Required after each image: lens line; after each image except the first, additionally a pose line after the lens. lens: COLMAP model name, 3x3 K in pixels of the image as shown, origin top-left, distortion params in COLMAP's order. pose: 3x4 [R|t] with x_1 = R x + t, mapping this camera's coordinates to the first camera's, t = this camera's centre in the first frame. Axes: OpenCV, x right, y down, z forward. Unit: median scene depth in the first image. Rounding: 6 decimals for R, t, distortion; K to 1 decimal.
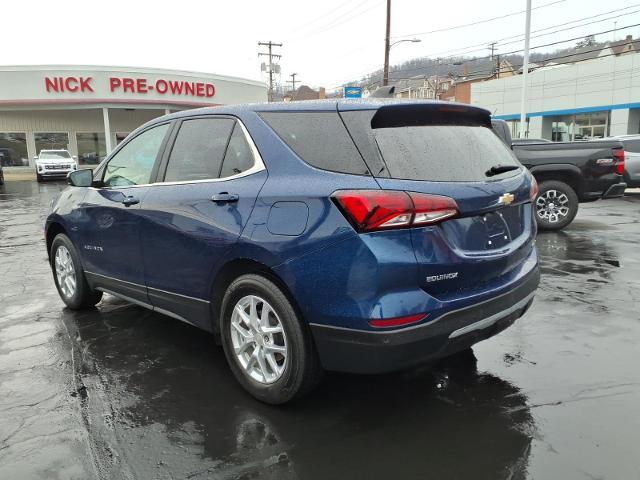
lens RADIAL K [[532.6, 0, 321.9], [0, 532.6, 243.5], [0, 0, 1]] dist [0.055361, -0.003539]
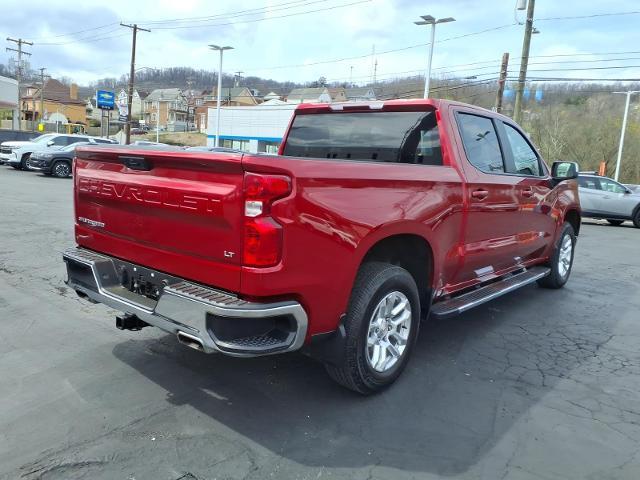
lens RADIAL K [[532.6, 0, 322.8], [0, 532.6, 239.8], [0, 0, 1]] dist [0.055361, -0.003539]
pose [[0.904418, 0.027773, 0.425743, -0.004052], [-0.016624, 0.999415, -0.029881, 0.072556], [-0.426324, 0.019948, 0.904350, -0.372350]]
